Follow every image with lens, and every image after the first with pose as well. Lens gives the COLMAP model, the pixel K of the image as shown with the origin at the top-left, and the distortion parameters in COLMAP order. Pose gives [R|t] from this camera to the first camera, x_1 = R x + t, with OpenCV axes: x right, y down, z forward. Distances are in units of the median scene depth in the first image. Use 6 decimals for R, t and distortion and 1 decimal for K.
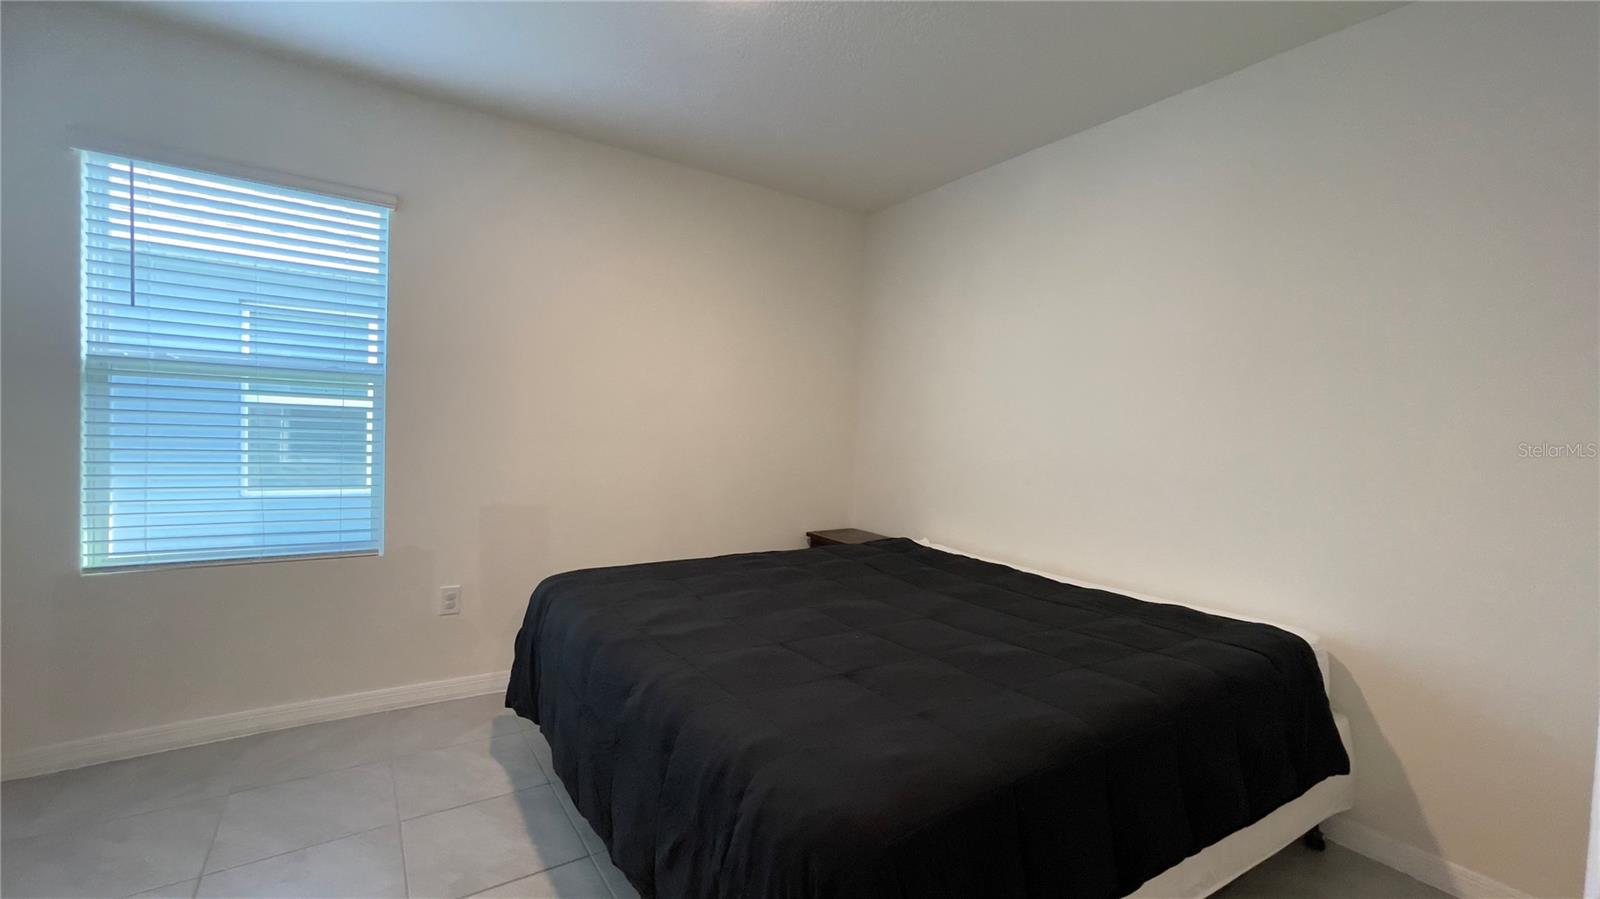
lens RADIAL K [[650.9, 0, 807.9], [0, 650.9, 459.2], [0, 0, 1]] dist [-0.009143, 0.005290]
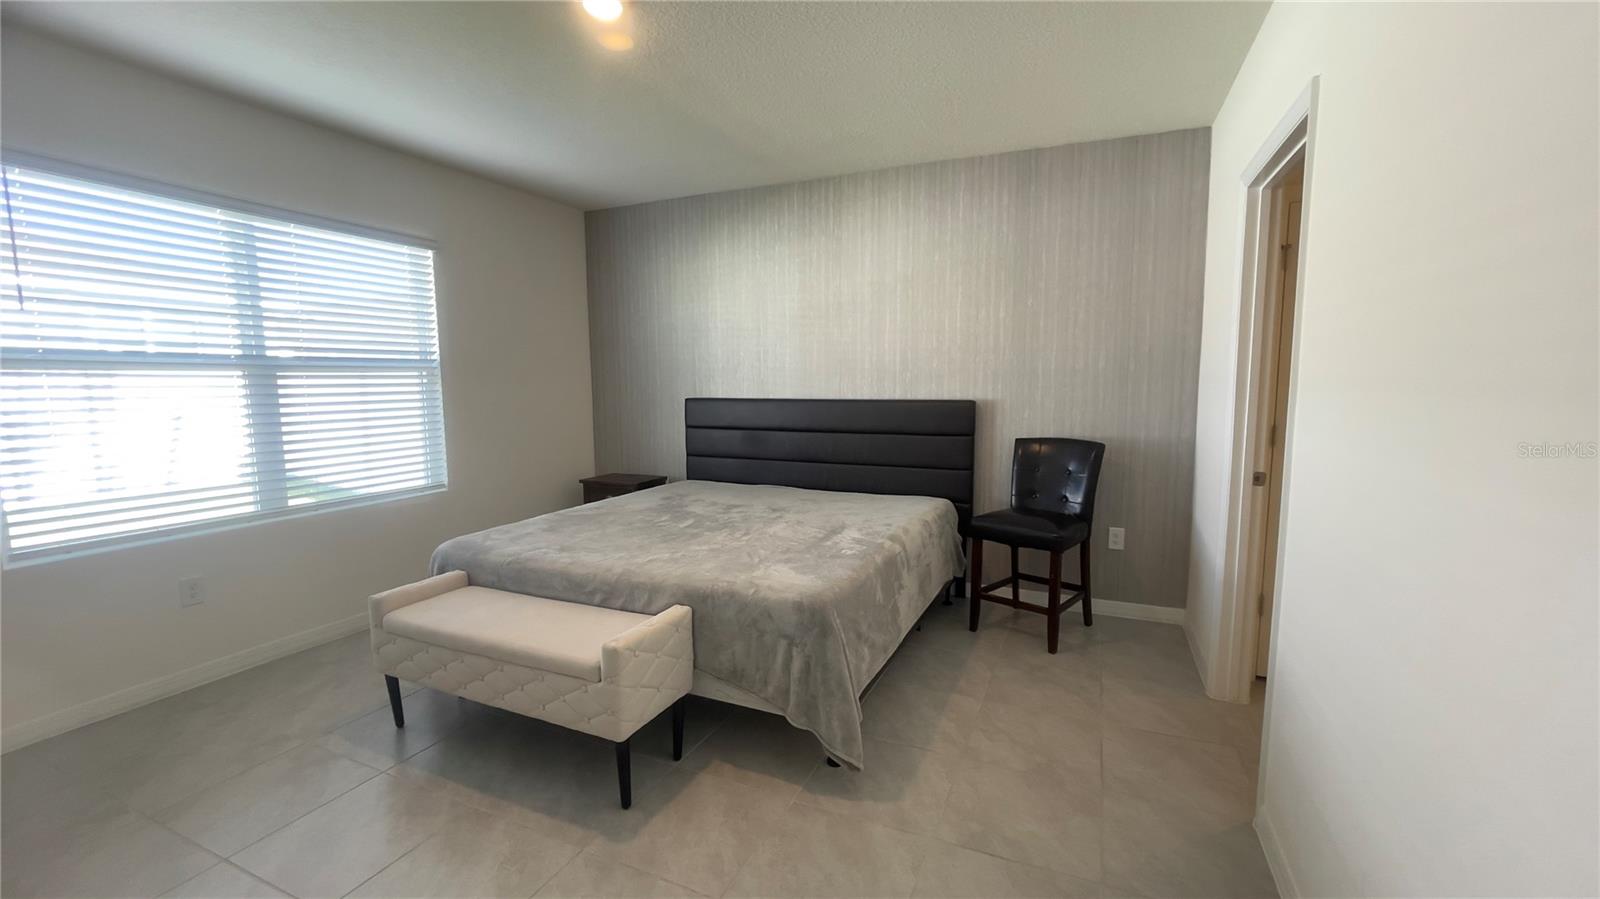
lens RADIAL K [[650.9, 0, 790.7], [0, 650.9, 449.5], [0, 0, 1]] dist [-0.009143, 0.005290]
pose [[0.852240, -0.120534, 0.509076, -0.575908], [0.096057, 0.992606, 0.074211, 0.012408], [-0.514257, -0.014345, 0.857516, -0.482917]]
